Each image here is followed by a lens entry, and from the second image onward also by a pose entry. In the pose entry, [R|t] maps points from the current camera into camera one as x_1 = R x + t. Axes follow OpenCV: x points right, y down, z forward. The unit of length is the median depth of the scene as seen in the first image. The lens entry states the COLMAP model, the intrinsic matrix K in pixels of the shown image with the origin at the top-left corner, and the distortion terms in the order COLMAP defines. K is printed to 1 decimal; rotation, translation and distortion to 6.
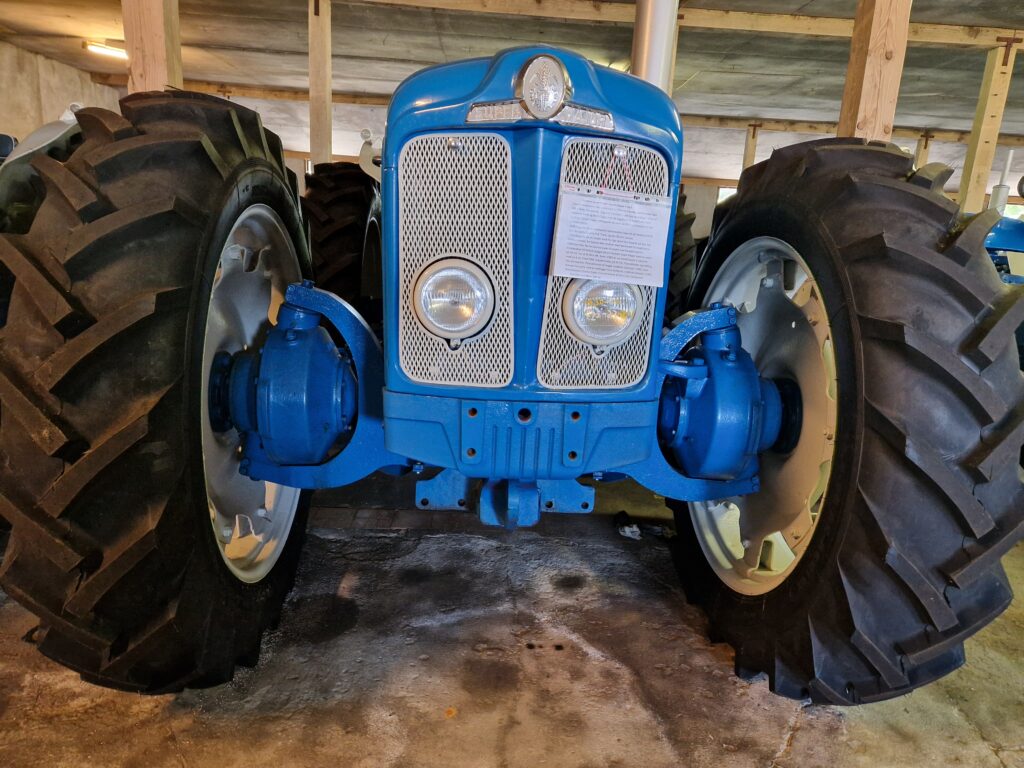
lens RADIAL K [[682.4, 0, 513.0], [0, 682.4, 385.3], [0, 0, 1]] dist [0.061792, -0.047576]
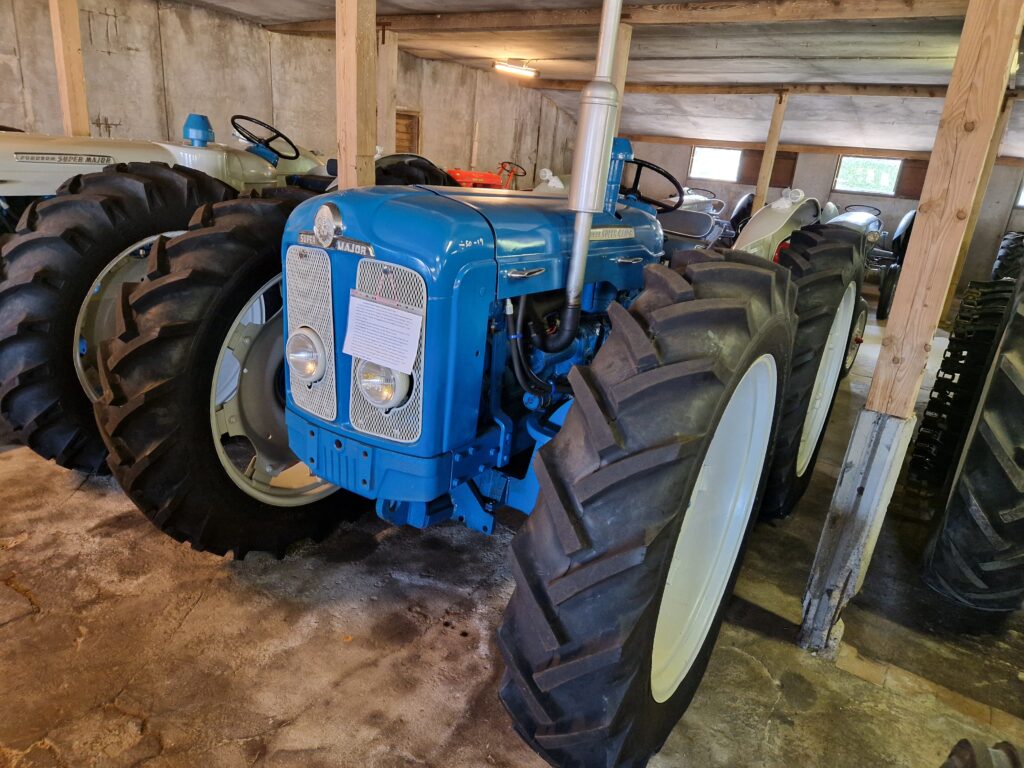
lens RADIAL K [[682.4, 0, 508.3], [0, 682.4, 382.4], [0, 0, 1]] dist [0.061792, -0.047576]
pose [[0.805392, 0.198898, -0.558375, 0.747641], [-0.175285, 0.979808, 0.096188, -0.195839], [0.566232, 0.020406, 0.823993, 0.027094]]
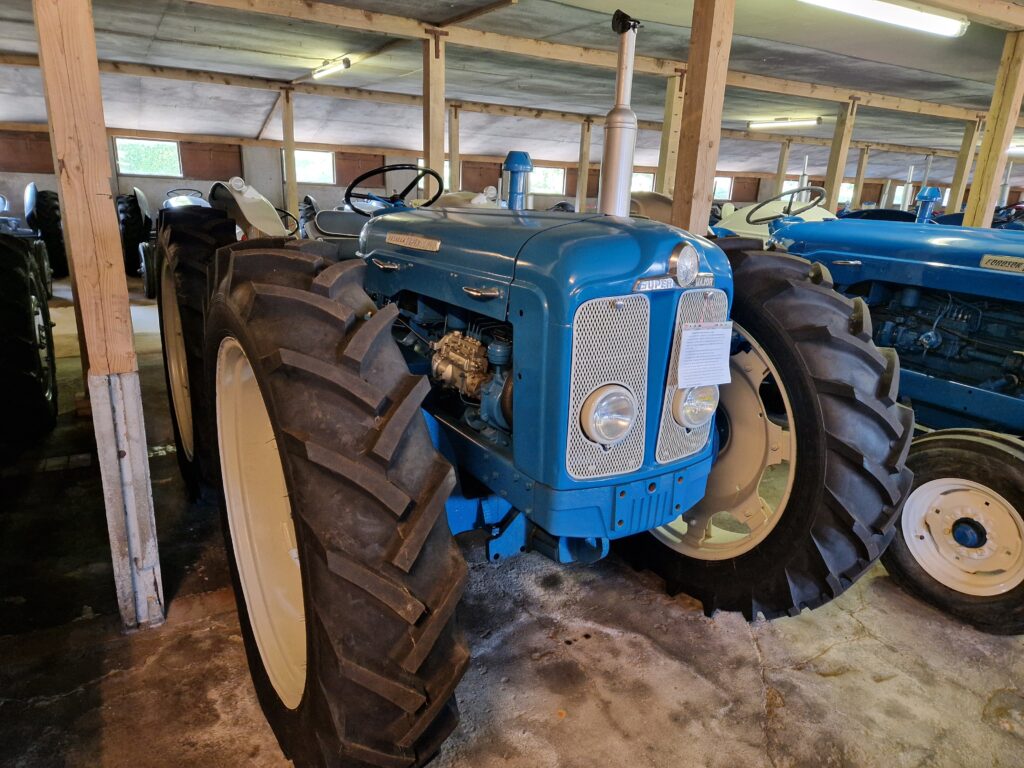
lens RADIAL K [[682.4, 0, 511.4], [0, 682.4, 391.9], [0, 0, 1]] dist [0.061792, -0.047576]
pose [[0.884119, -0.156276, 0.440354, -0.566638], [0.119524, 0.986697, 0.110192, -0.231326], [-0.451717, -0.044790, 0.891036, -0.055375]]
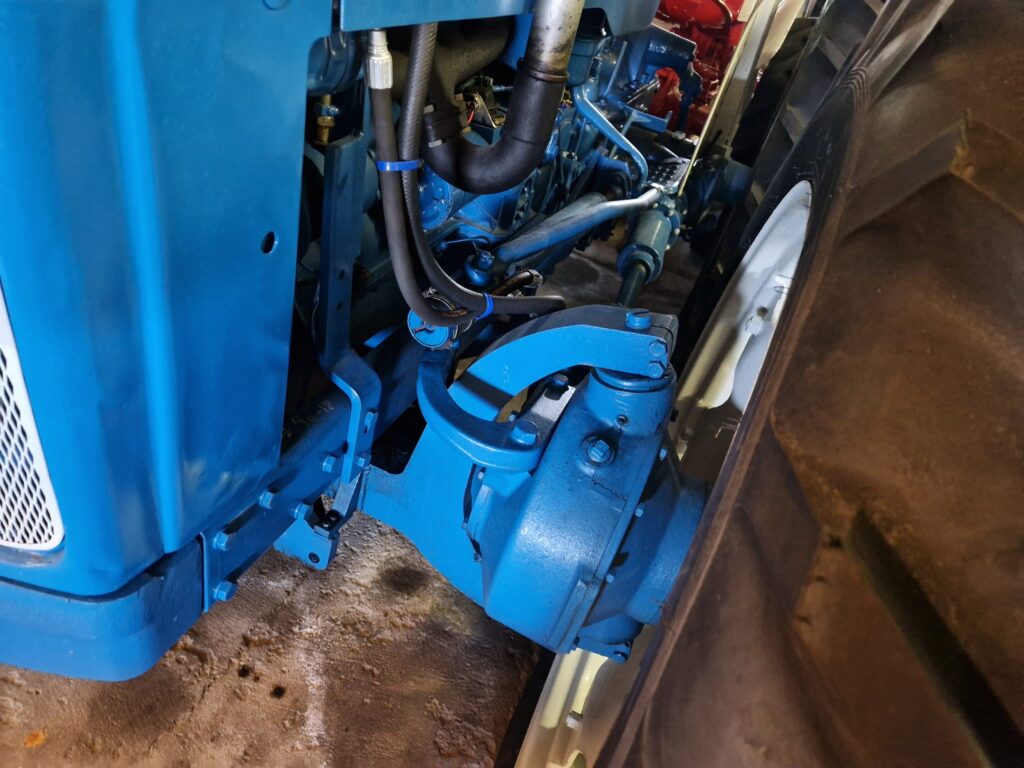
lens RADIAL K [[682.4, 0, 511.1], [0, 682.4, 399.0], [0, 0, 1]] dist [0.061792, -0.047576]
pose [[0.891448, 0.381148, -0.245042, 0.341116], [-0.270282, 0.881324, 0.387577, -0.211337], [0.363686, -0.279275, 0.888672, 0.572242]]
